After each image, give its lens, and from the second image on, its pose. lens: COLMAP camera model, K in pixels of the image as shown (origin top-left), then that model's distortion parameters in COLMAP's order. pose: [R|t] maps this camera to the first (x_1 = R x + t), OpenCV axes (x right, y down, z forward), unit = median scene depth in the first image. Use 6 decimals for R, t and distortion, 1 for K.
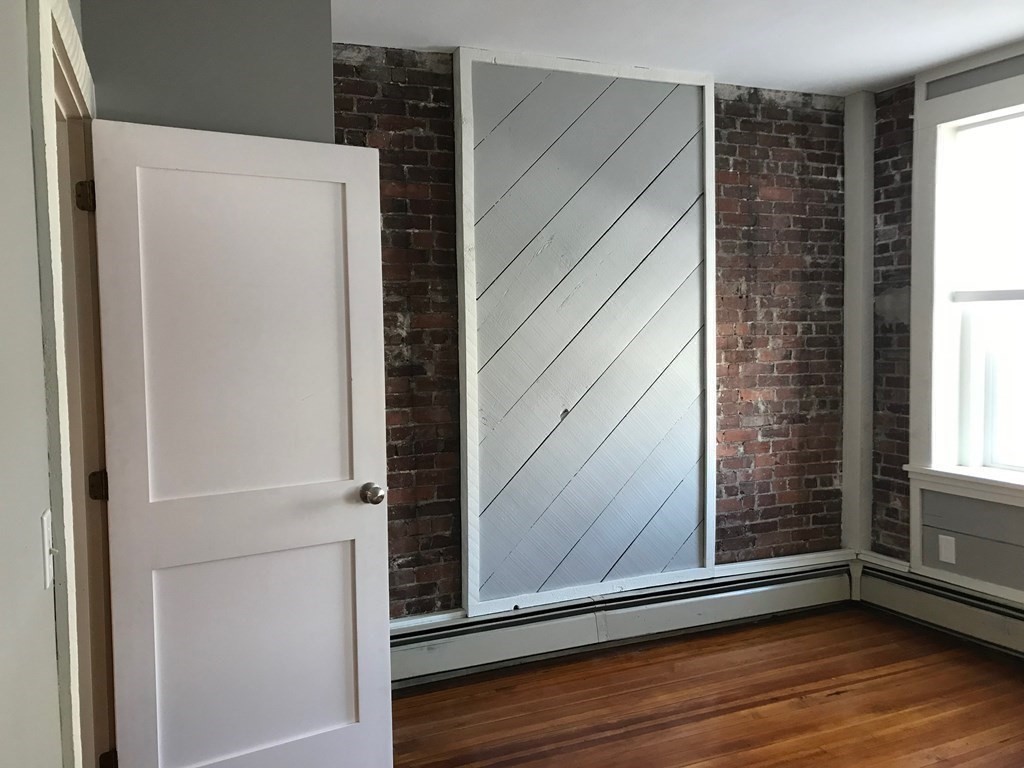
lens RADIAL K [[807.9, 0, 512.0], [0, 807.9, 384.0], [0, 0, 1]] dist [0.033378, -0.066354]
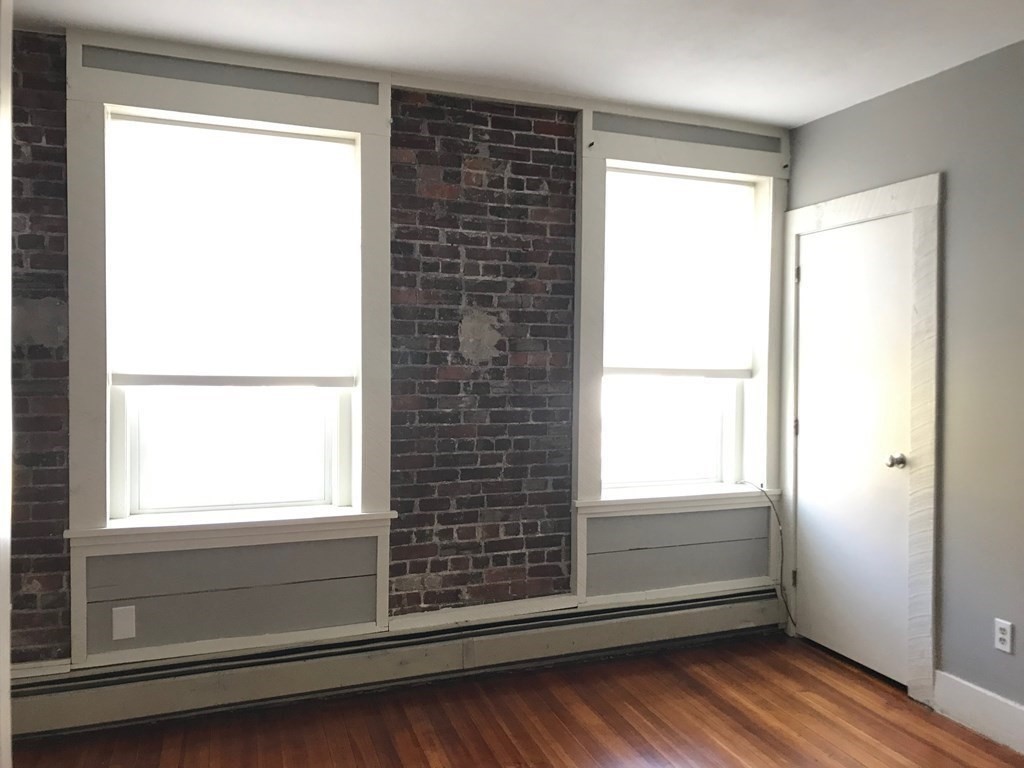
lens RADIAL K [[843.6, 0, 512.0], [0, 843.6, 384.0], [0, 0, 1]] dist [0.049342, -0.051907]
pose [[0.091461, -0.009999, 0.995758, -0.280010], [0.048769, 0.998795, 0.005550, -0.023171], [-0.994614, 0.048054, 0.091839, 0.512268]]
